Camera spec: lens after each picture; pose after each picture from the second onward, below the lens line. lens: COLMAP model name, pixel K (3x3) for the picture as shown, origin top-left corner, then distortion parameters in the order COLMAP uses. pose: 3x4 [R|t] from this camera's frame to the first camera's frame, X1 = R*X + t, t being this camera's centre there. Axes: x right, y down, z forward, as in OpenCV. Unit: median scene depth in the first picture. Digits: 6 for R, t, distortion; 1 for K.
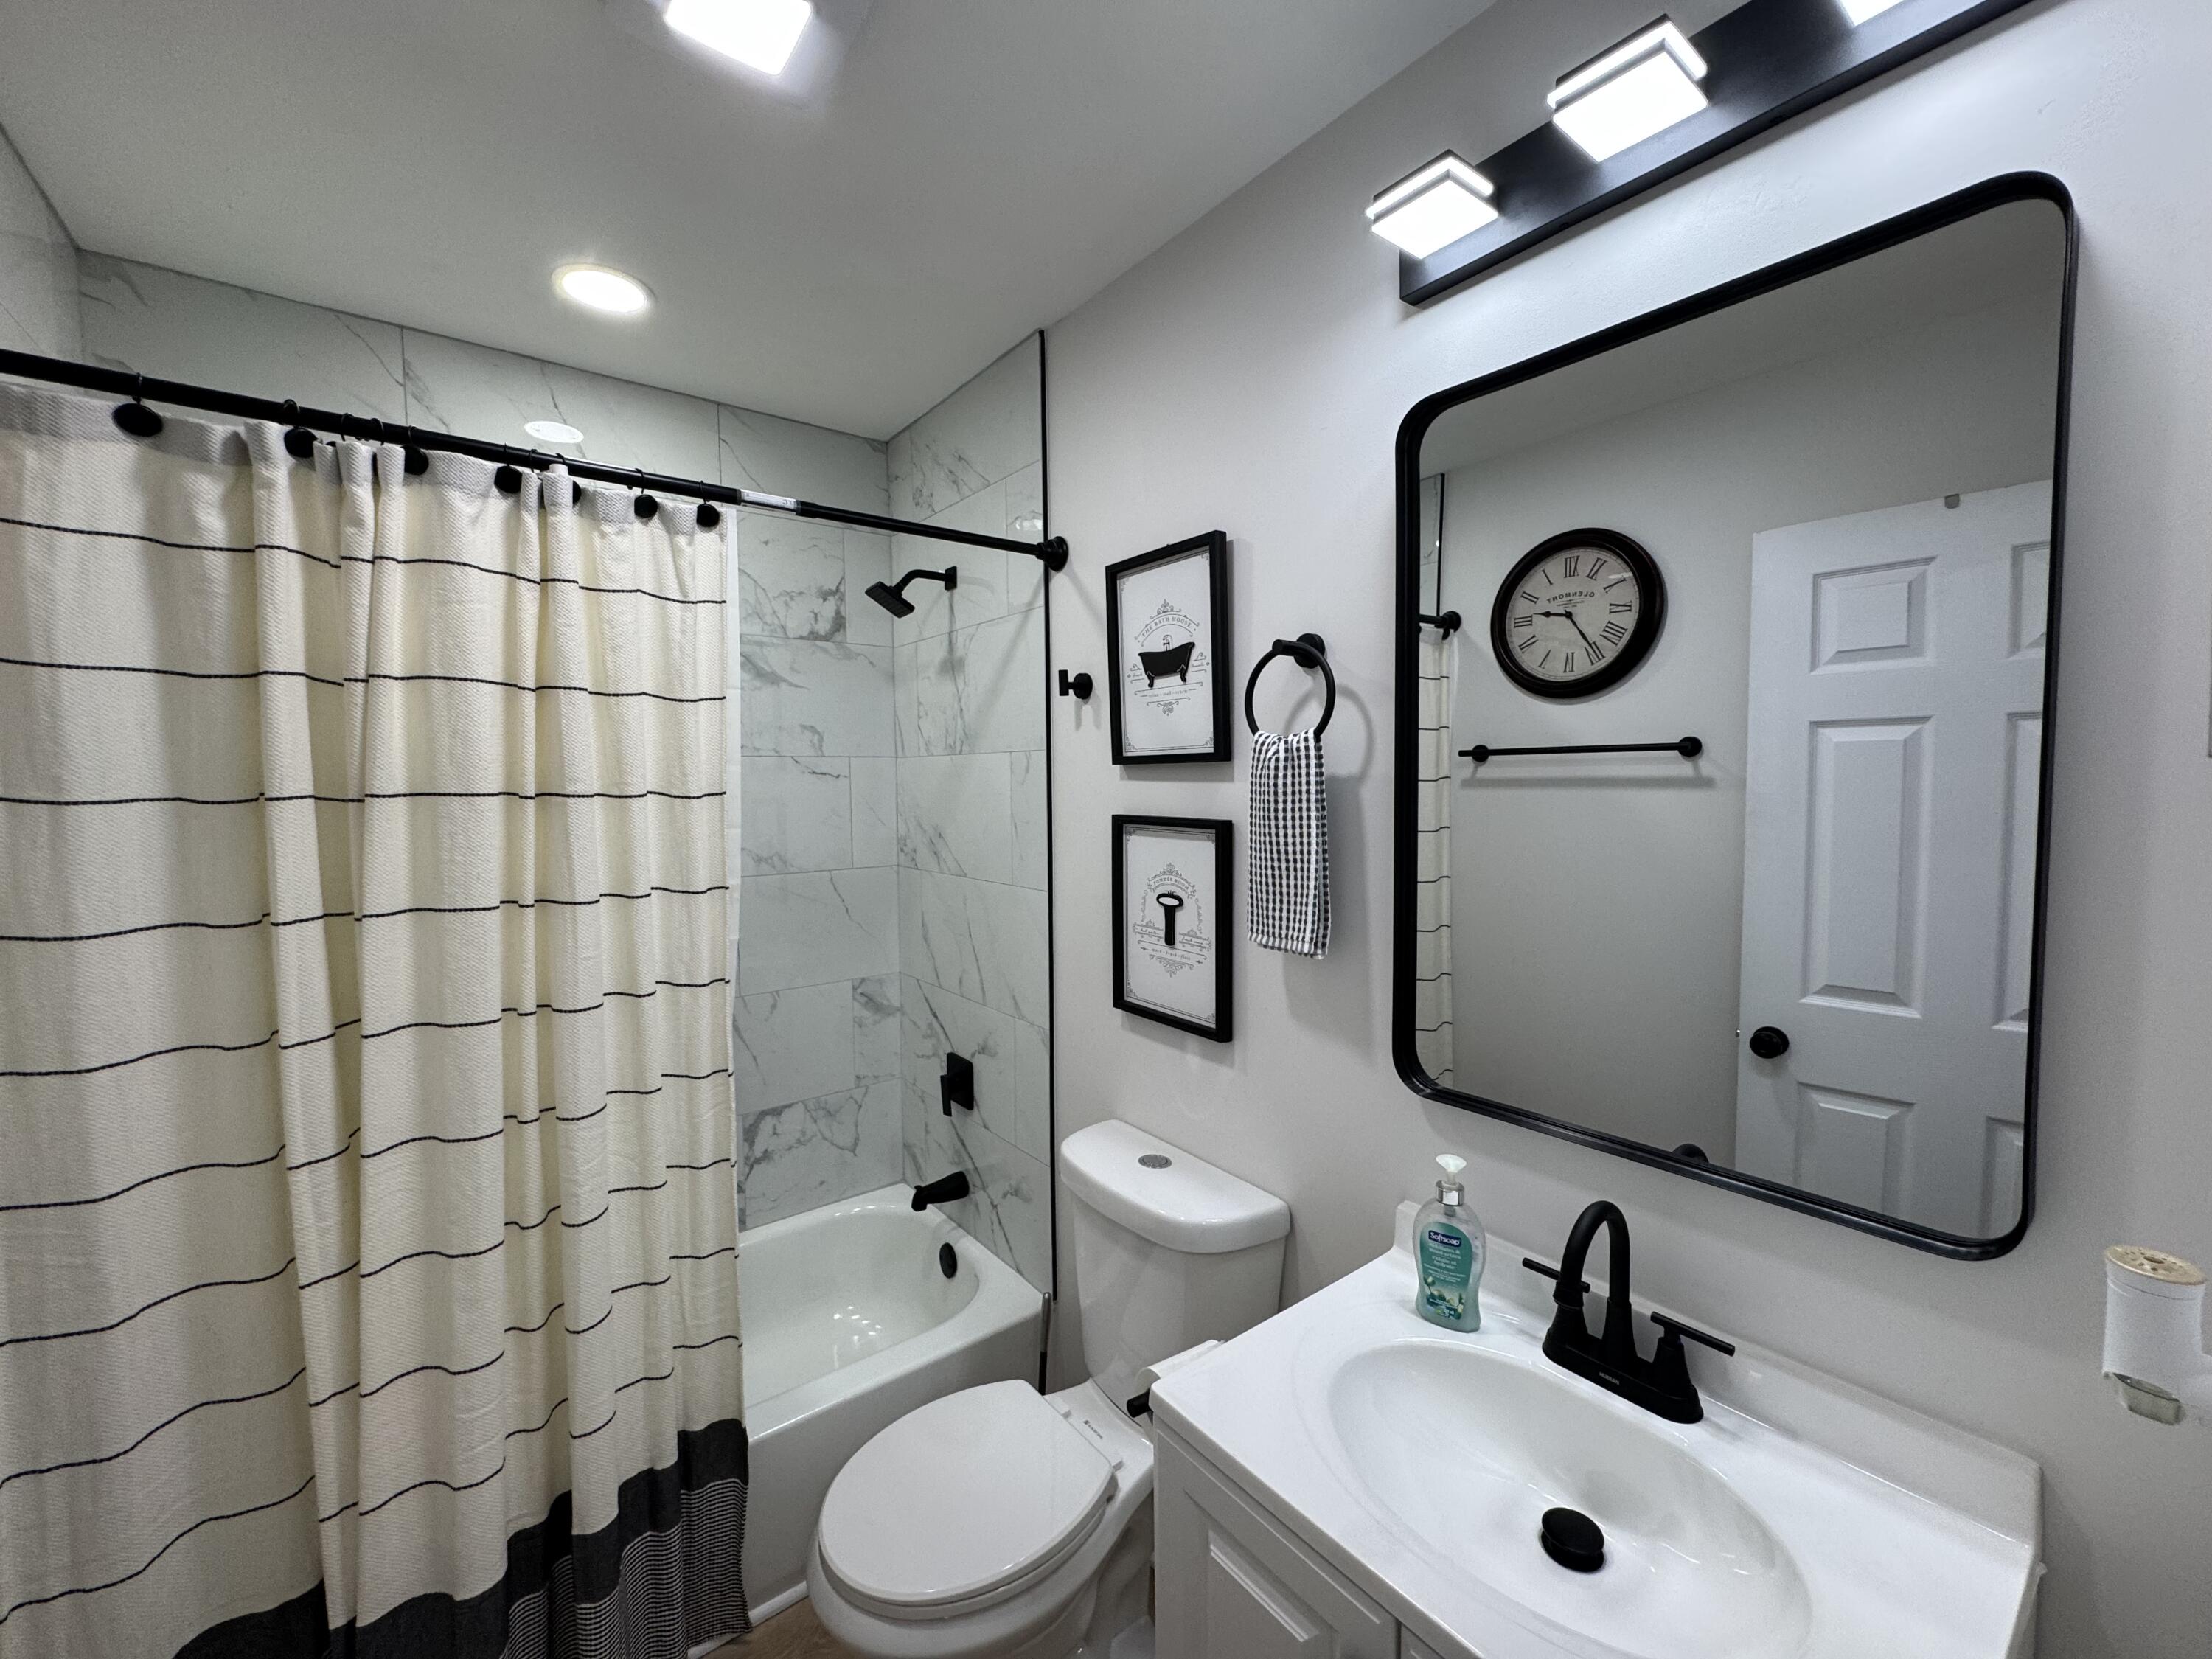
lens RADIAL K [[884.6, 0, 1105.2], [0, 884.6, 827.7], [0, 0, 1]] dist [-0.002094, 0.000158]
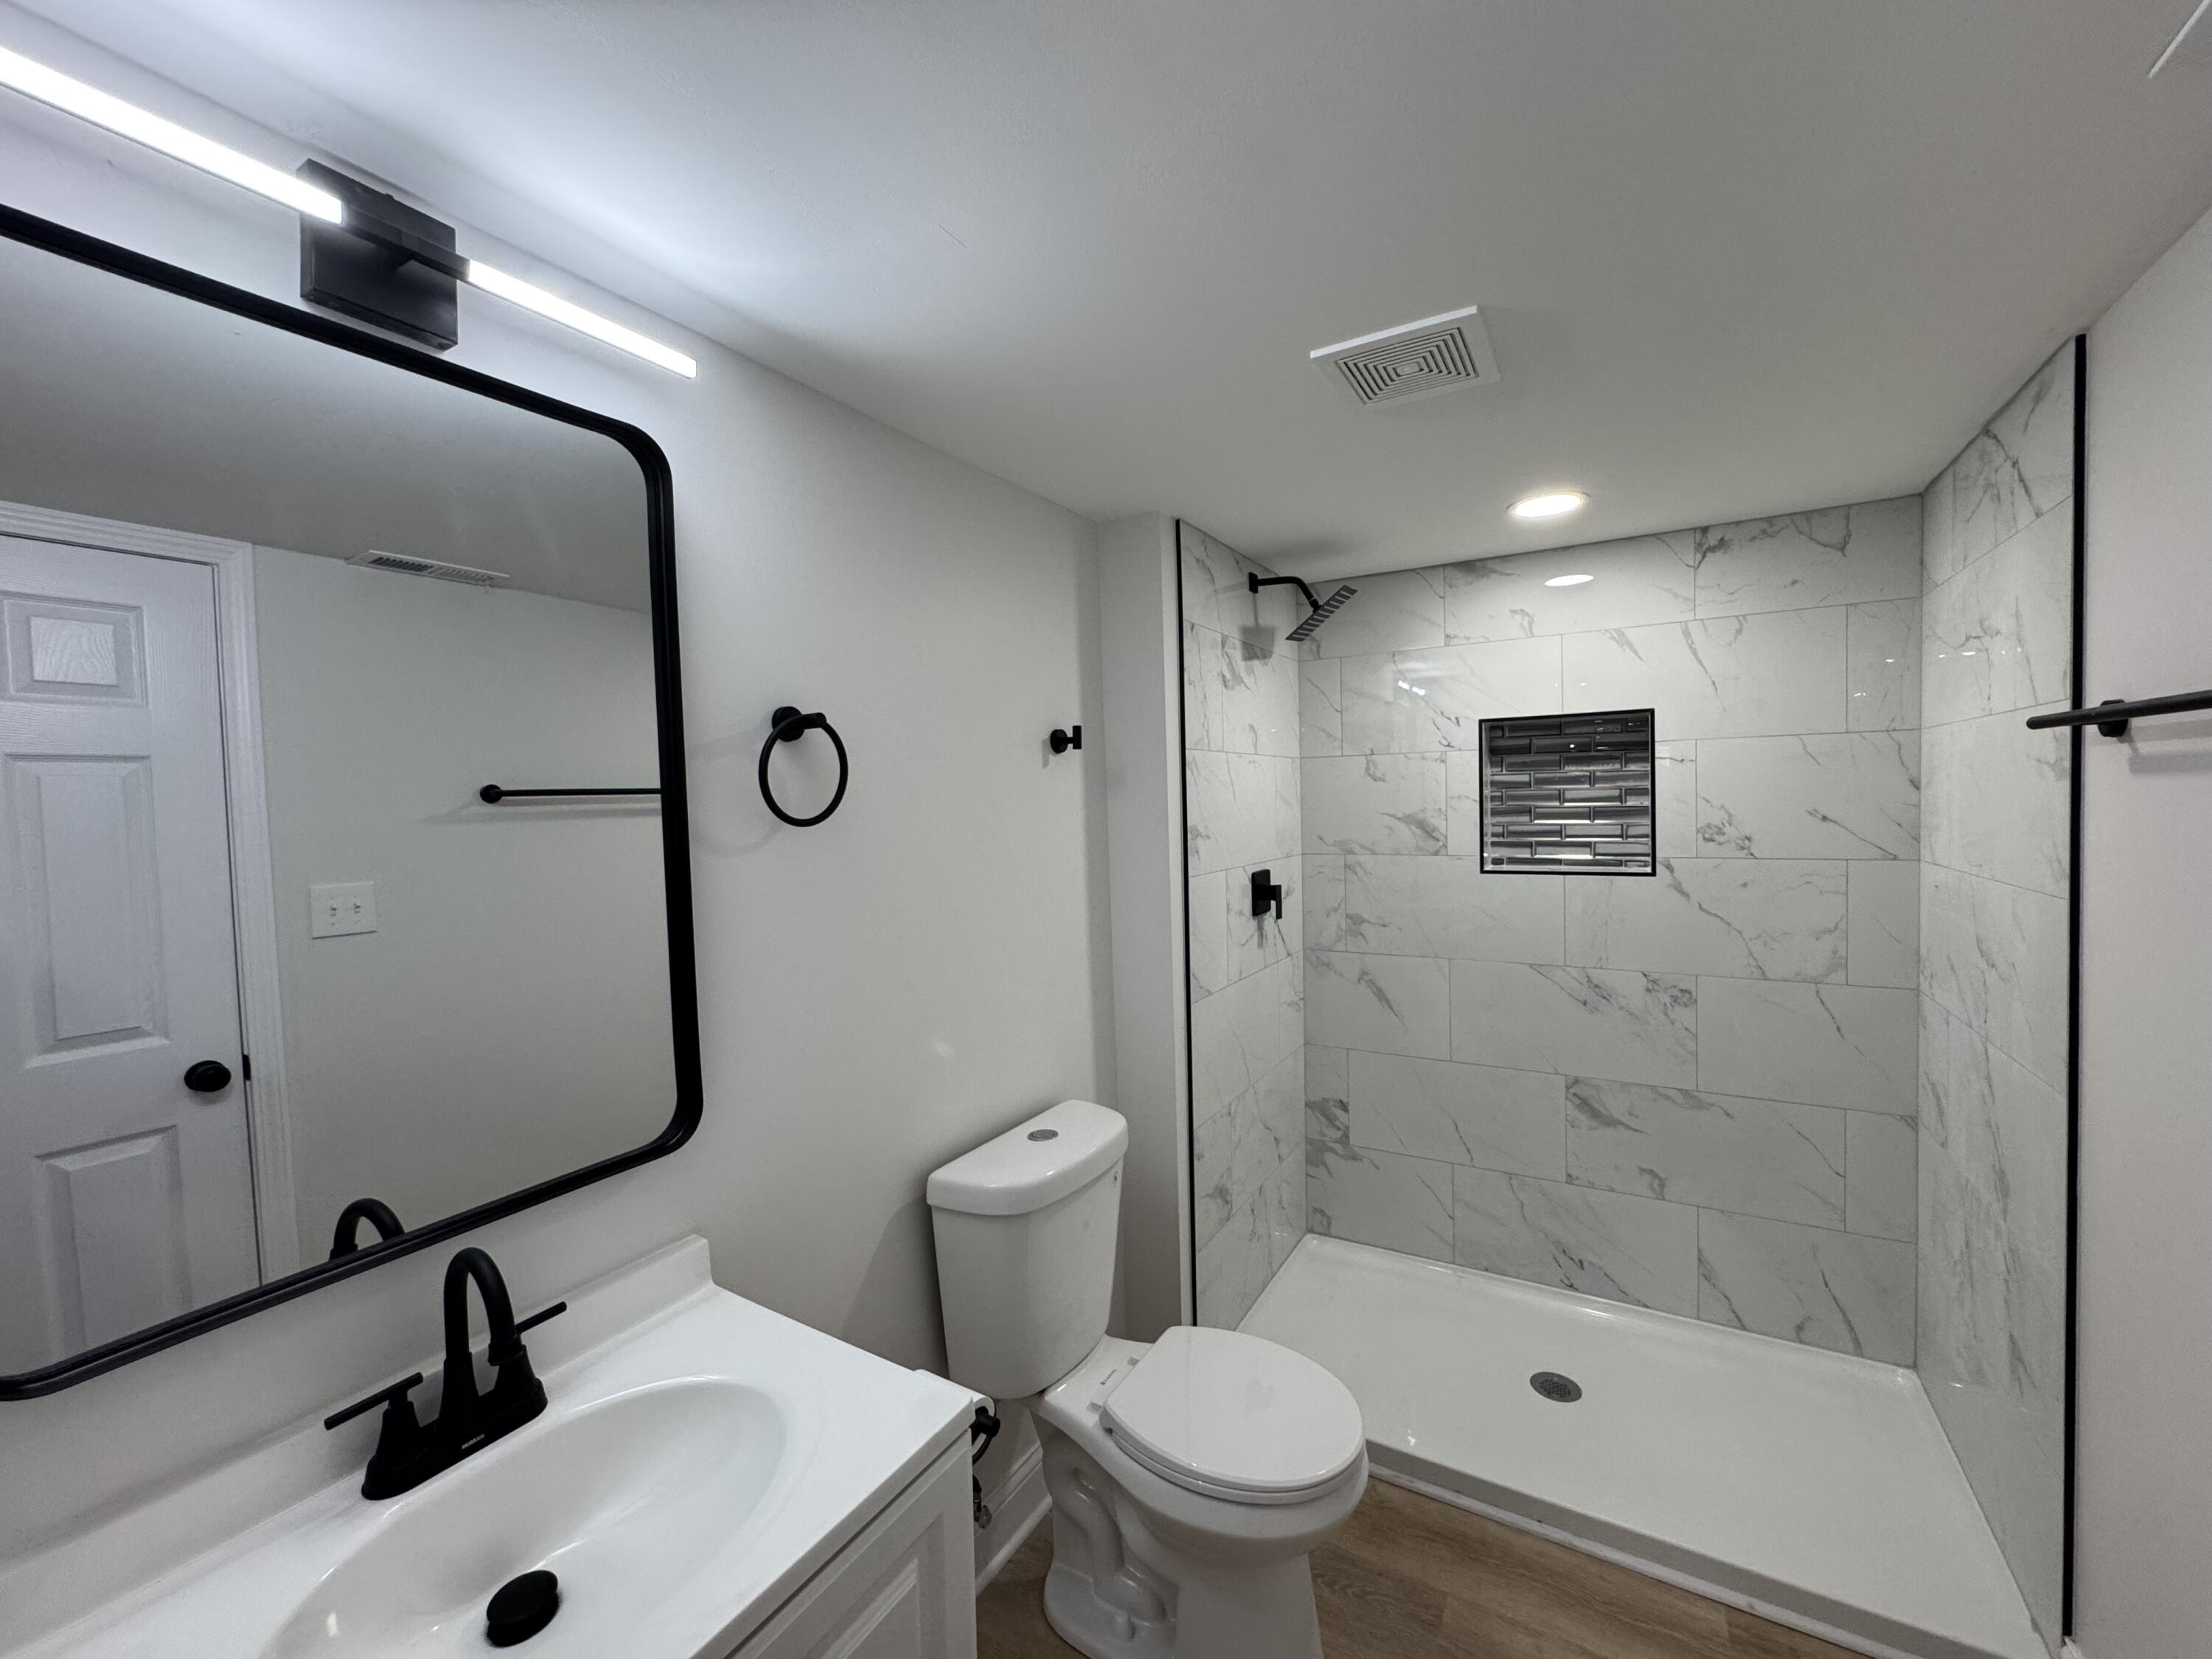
lens RADIAL K [[884.6, 0, 1105.2], [0, 884.6, 827.7], [0, 0, 1]] dist [-0.002094, 0.000158]
pose [[-0.361814, -0.017357, 0.932089, -0.588937], [0.060122, 0.997311, 0.041909, -0.044267], [-0.930310, 0.071202, -0.359797, 0.674106]]
